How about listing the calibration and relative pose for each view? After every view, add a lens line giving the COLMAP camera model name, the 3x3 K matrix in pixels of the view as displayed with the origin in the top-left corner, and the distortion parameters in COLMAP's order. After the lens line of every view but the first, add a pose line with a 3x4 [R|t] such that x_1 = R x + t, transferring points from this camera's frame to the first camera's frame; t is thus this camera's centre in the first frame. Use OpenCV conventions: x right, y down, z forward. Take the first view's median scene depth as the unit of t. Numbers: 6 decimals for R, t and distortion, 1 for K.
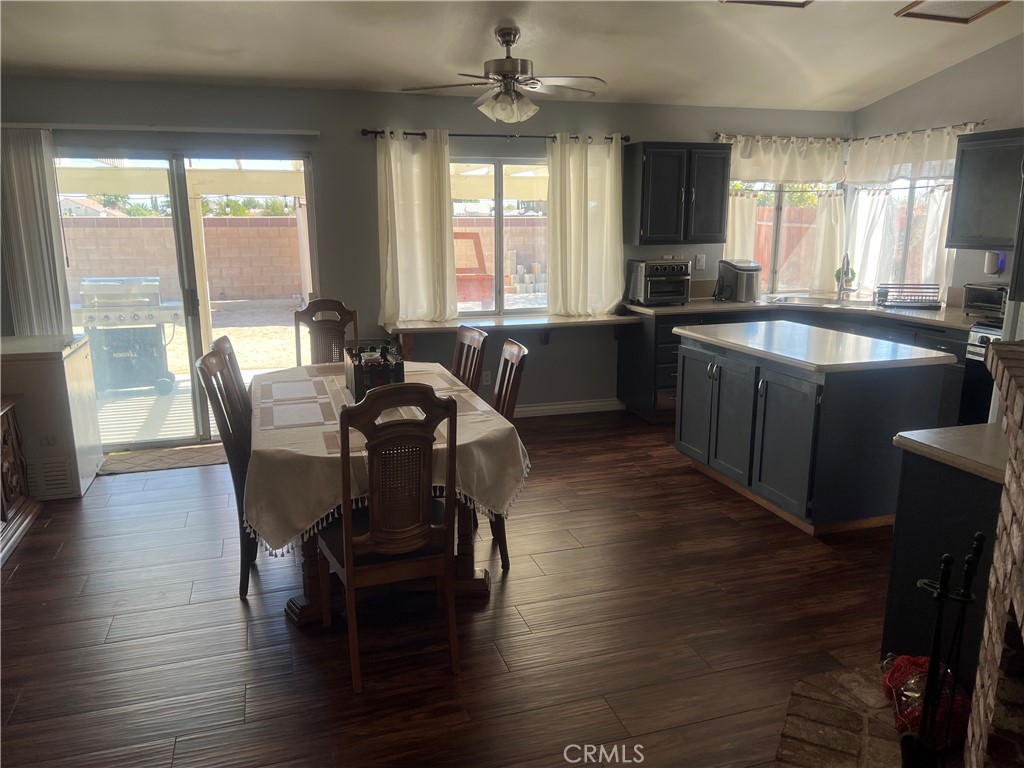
lens RADIAL K [[773.0, 0, 512.4], [0, 773.0, 389.4], [0, 0, 1]] dist [0.119665, -0.168135]
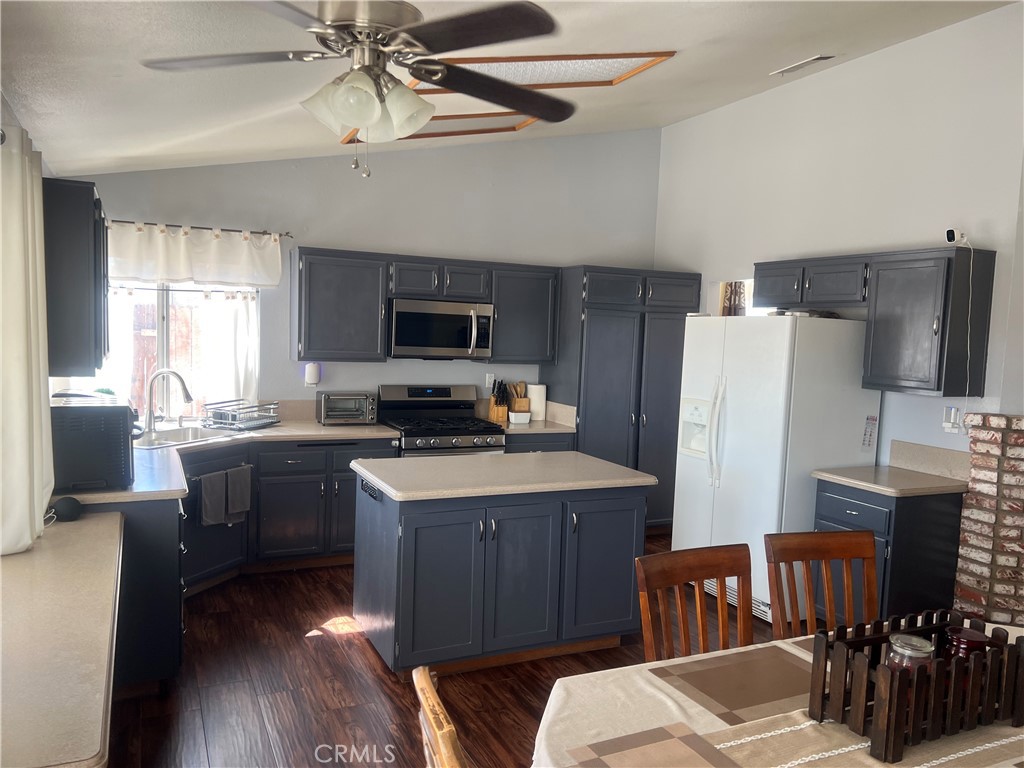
lens RADIAL K [[773.0, 0, 512.4], [0, 773.0, 389.4], [0, 0, 1]] dist [0.119665, -0.168135]
pose [[-0.144432, -0.079120, 0.986346, -0.479457], [0.176162, 0.978819, 0.104312, -0.225510], [-0.973707, 0.188823, -0.127435, 0.988390]]
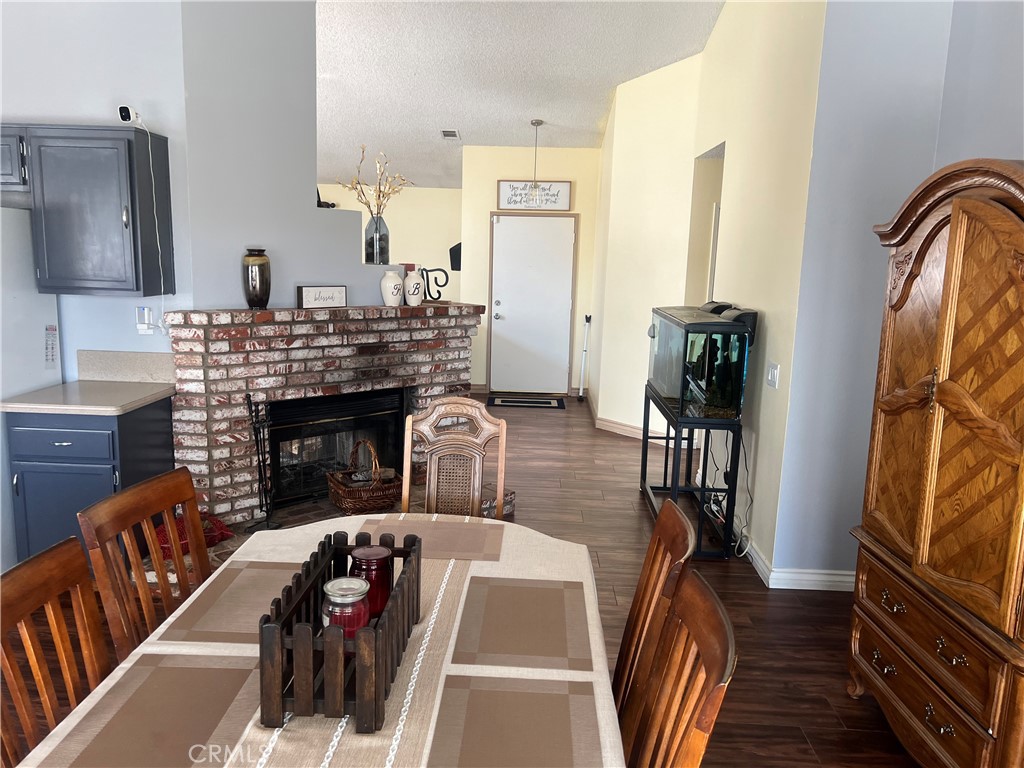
lens RADIAL K [[778.5, 0, 510.2], [0, 778.5, 388.7], [0, 0, 1]] dist [0.006686, 0.001559]
pose [[-0.941422, -0.080515, 0.327479, -0.310501], [0.048898, 0.928228, 0.368785, -0.228880], [-0.333668, 0.363195, -0.869917, 1.009336]]
